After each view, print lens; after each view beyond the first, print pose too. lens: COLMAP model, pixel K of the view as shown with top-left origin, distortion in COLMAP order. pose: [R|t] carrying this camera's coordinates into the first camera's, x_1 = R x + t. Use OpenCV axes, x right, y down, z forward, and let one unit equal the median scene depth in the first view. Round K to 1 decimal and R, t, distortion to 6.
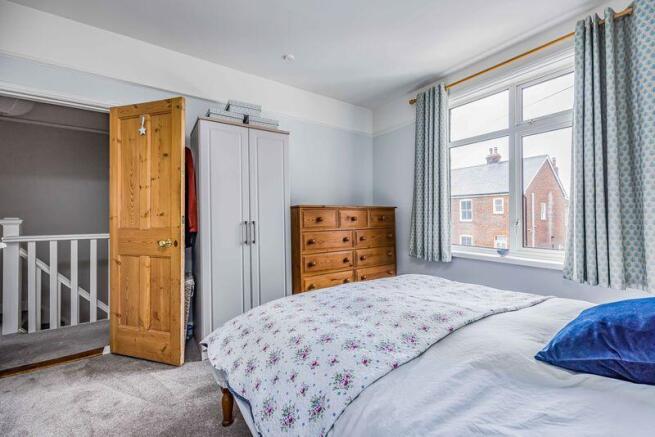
lens RADIAL K [[257.3, 0, 326.1], [0, 257.3, 219.1], [0, 0, 1]] dist [-0.002416, -0.000181]
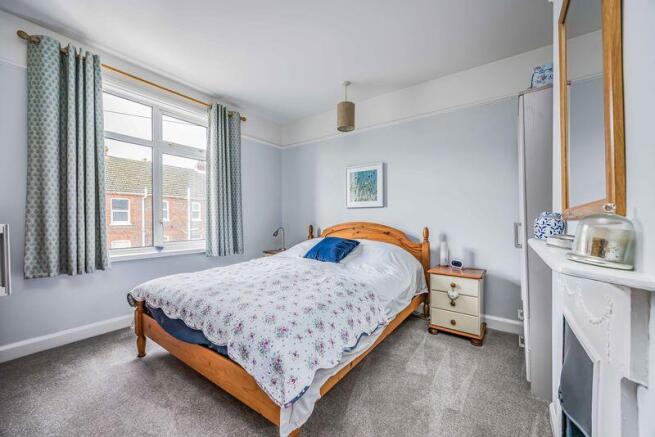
lens RADIAL K [[257.3, 0, 326.7], [0, 257.3, 222.2], [0, 0, 1]] dist [-0.002416, -0.000181]
pose [[-0.274982, 0.001511, 0.961448, -0.642954], [-0.009089, 0.999950, -0.004172, 0.007956], [-0.961406, -0.009886, -0.274955, 0.588756]]
